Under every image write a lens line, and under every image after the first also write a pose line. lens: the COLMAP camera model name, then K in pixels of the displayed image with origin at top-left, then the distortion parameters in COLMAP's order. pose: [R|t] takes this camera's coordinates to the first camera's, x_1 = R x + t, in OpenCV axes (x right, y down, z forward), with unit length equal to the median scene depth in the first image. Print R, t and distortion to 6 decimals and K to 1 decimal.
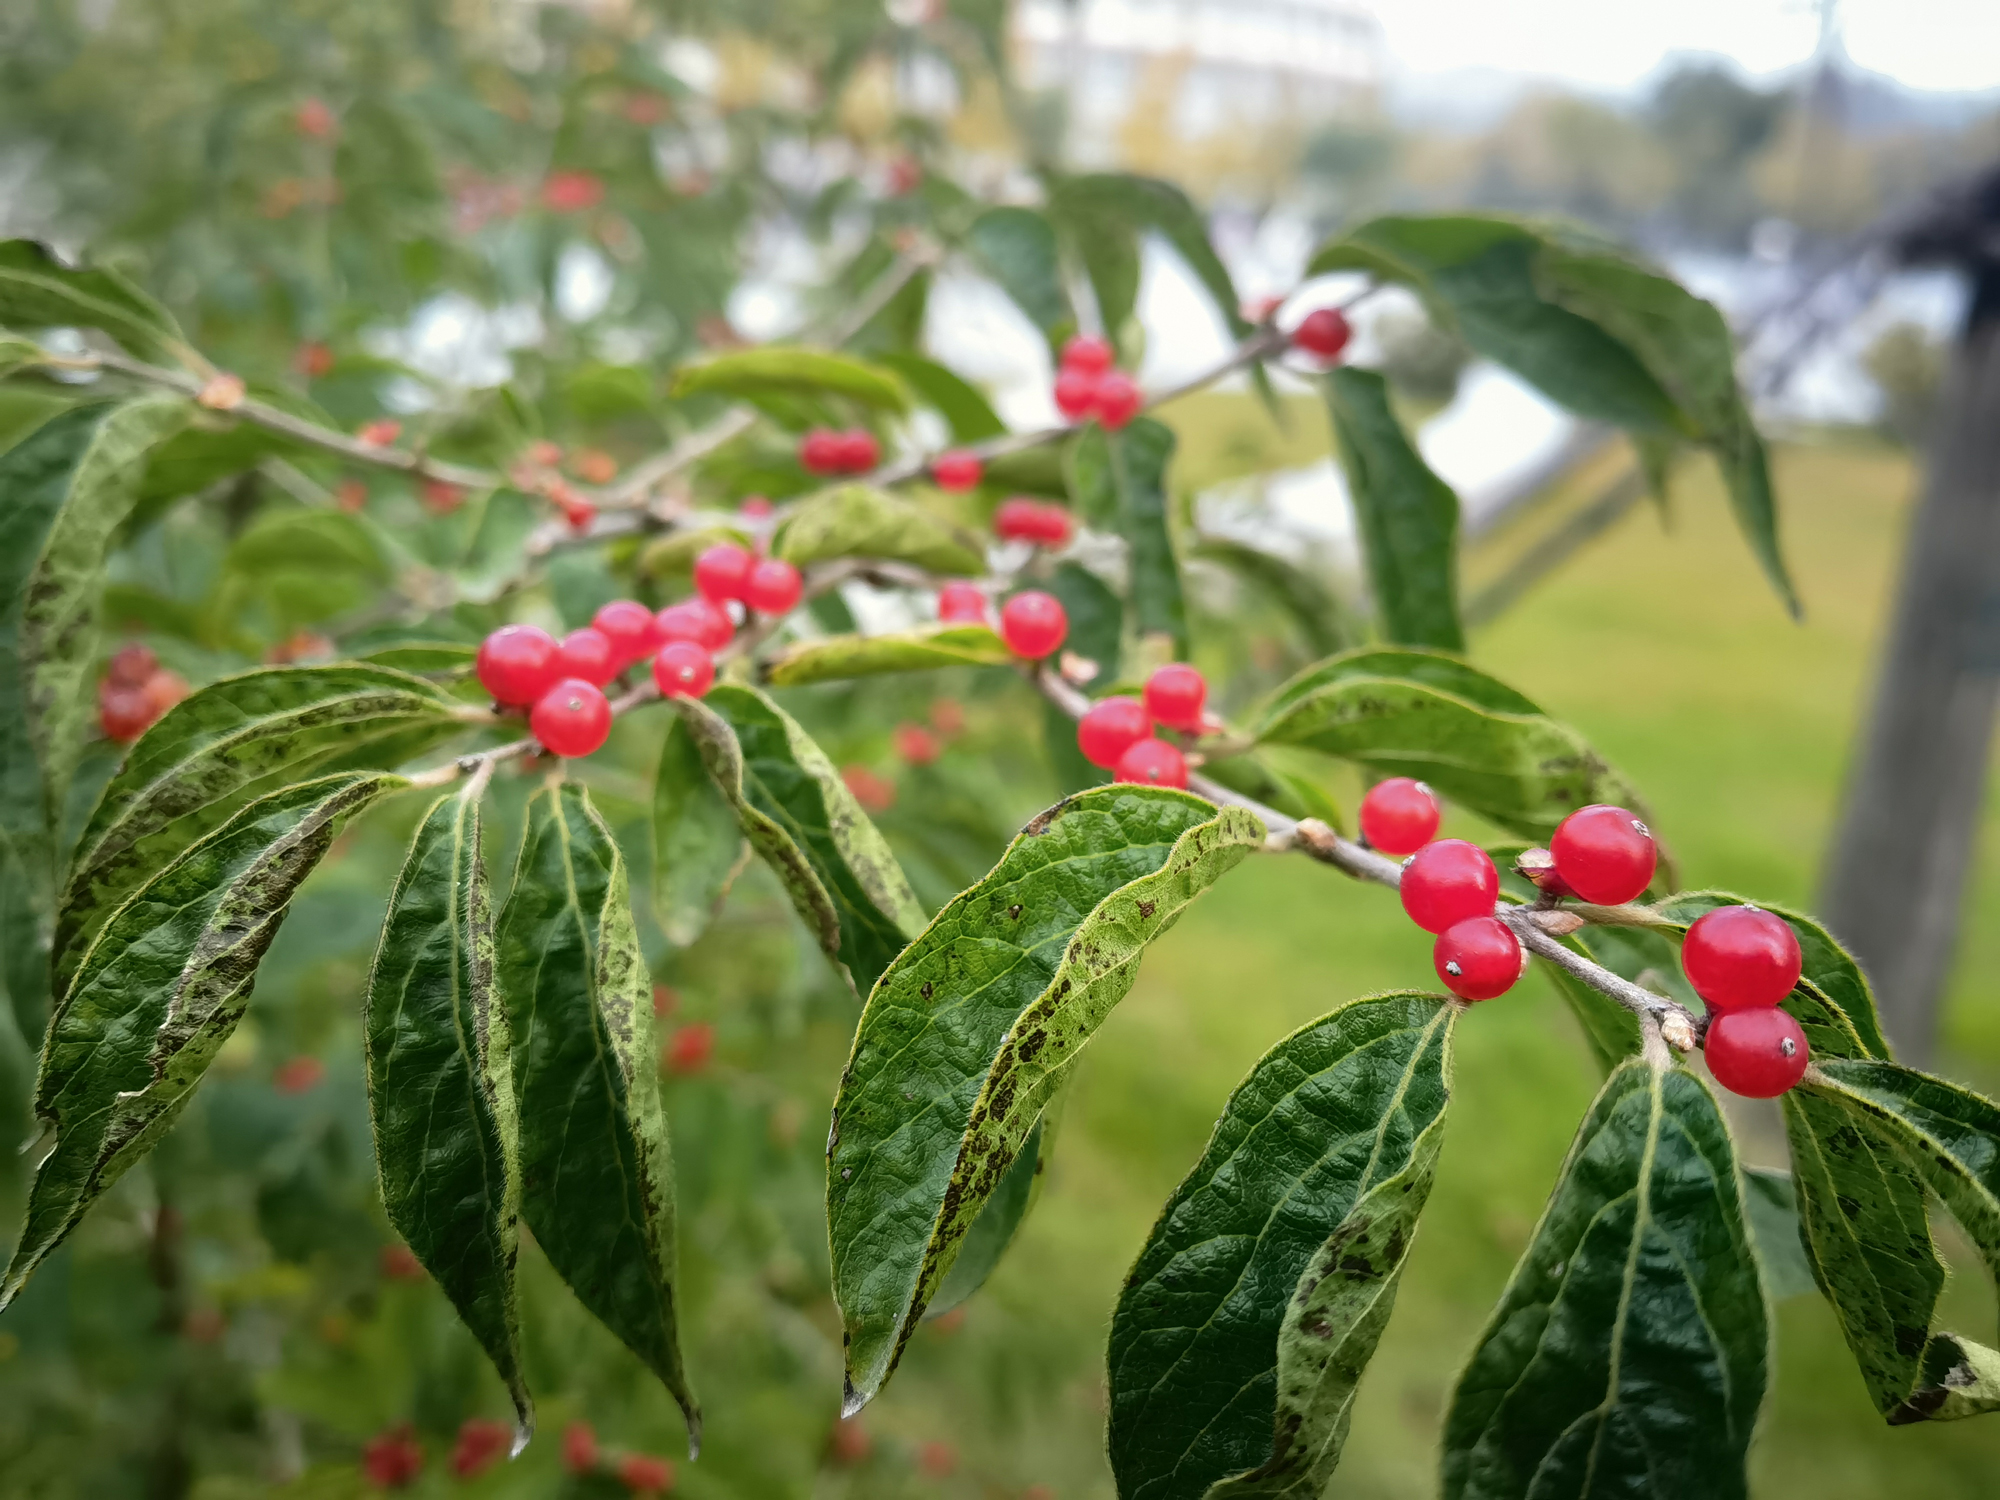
lens RADIAL K [[1577.7, 0, 1000.0], [0, 1577.7, 750.0], [0, 0, 1]] dist [0.048474, -0.002475]
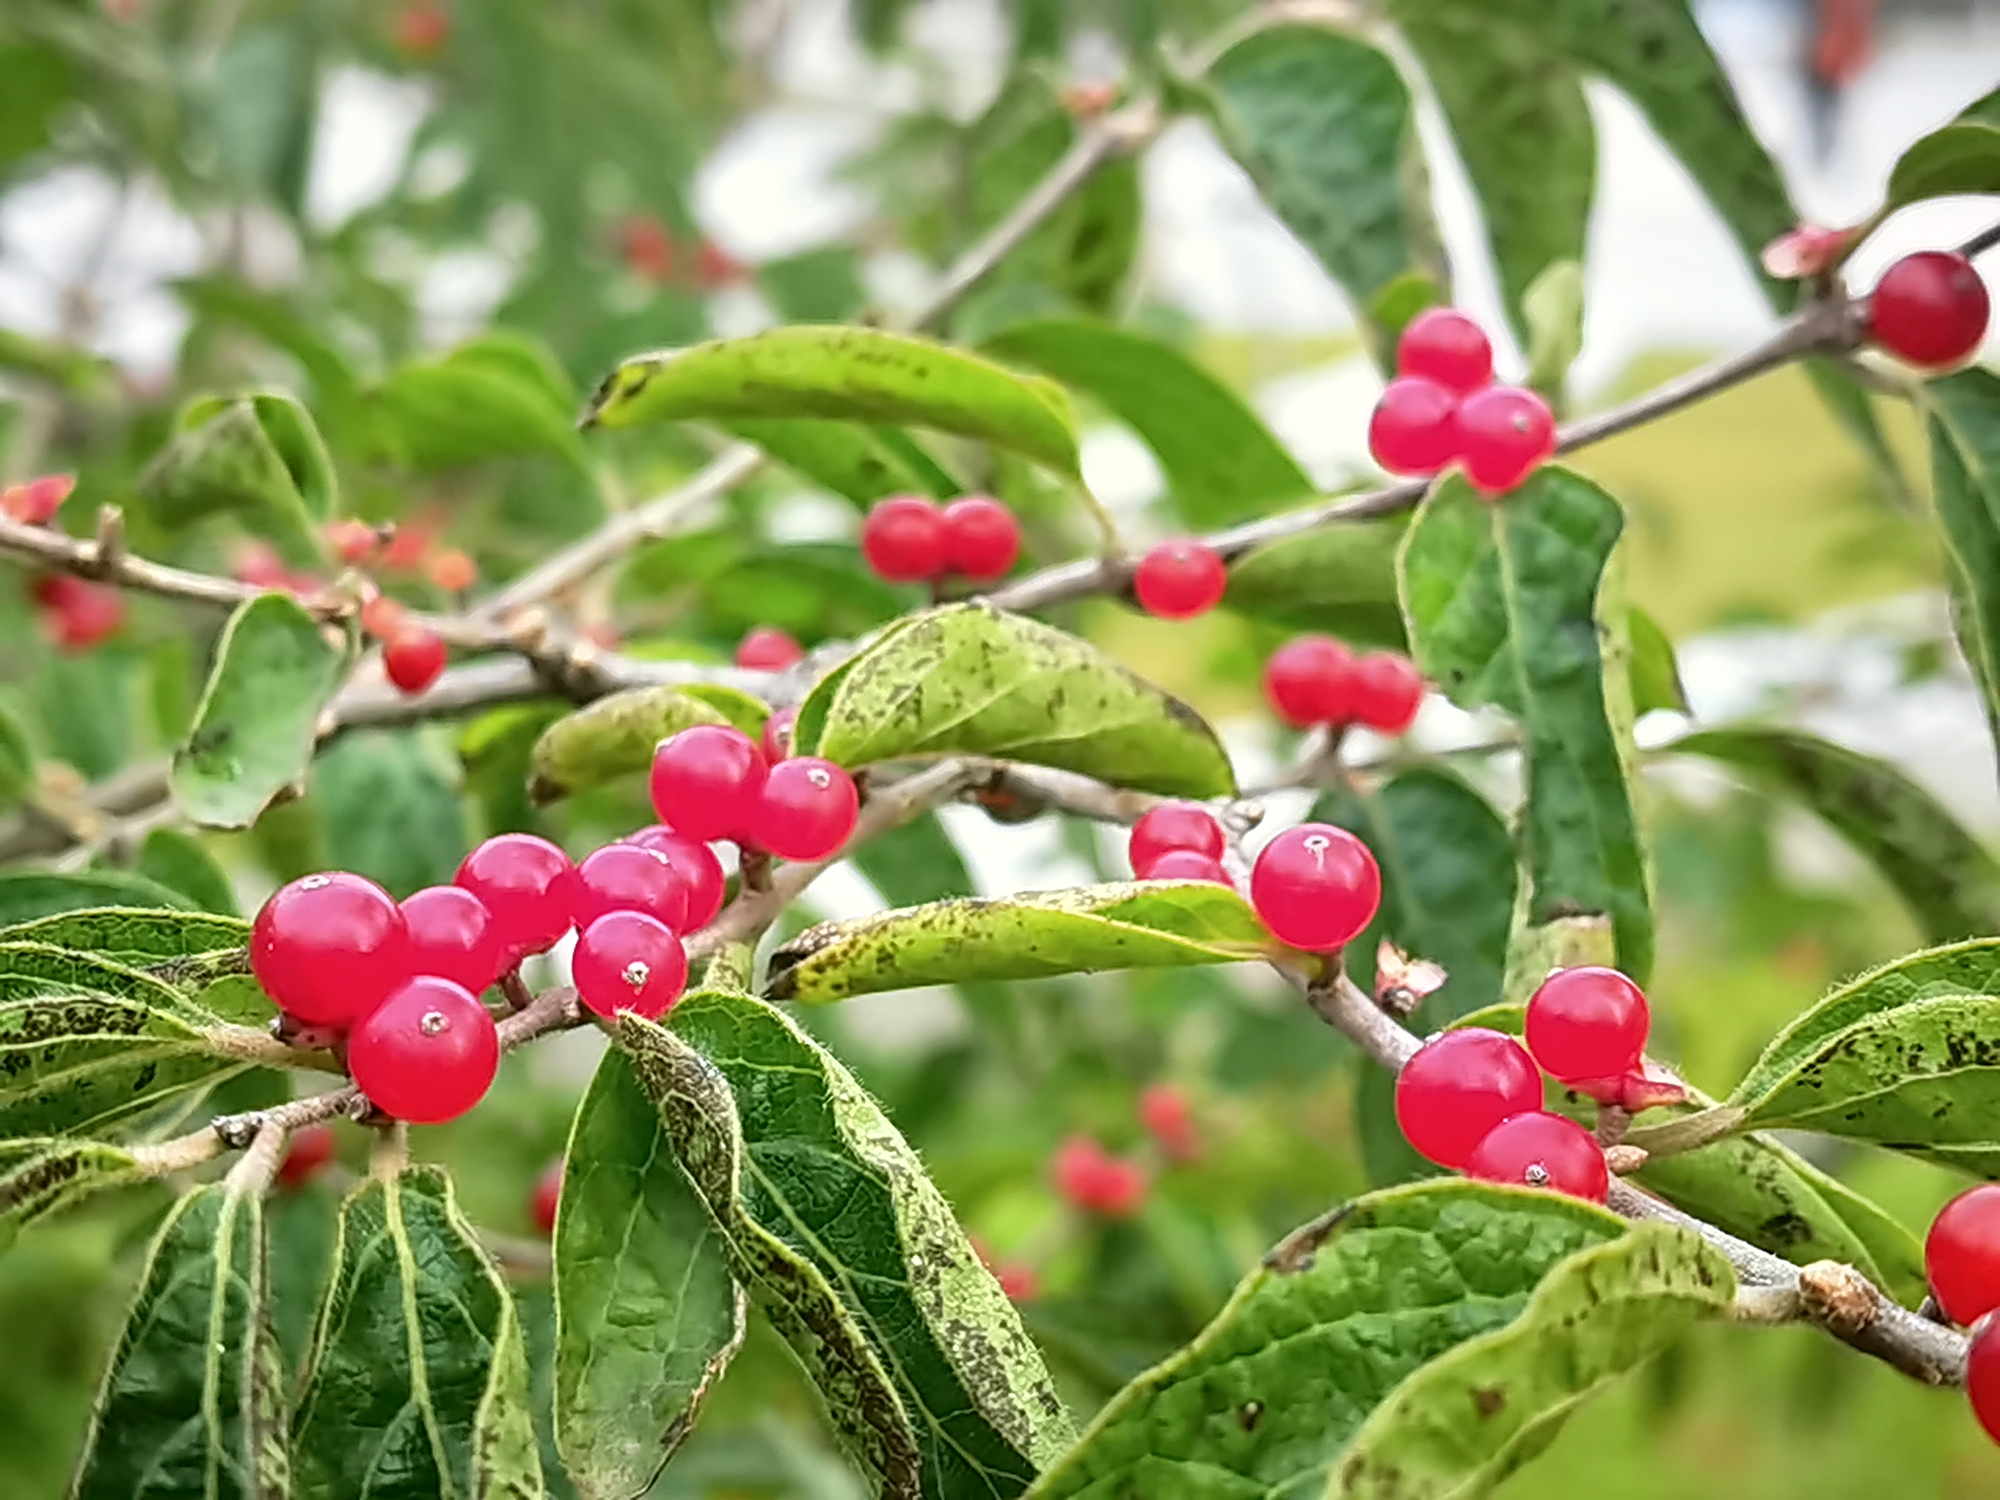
lens RADIAL K [[4207.0, 0, 1000.0], [0, 4207.0, 750.0], [0, 0, 1]] dist [-0.640734, 0.078052]
pose [[0.996473, 0.009567, -0.083363, 0.034230], [-0.019266, 0.993023, -0.116337, 0.036954], [0.081668, 0.117533, 0.989705, -0.358676]]
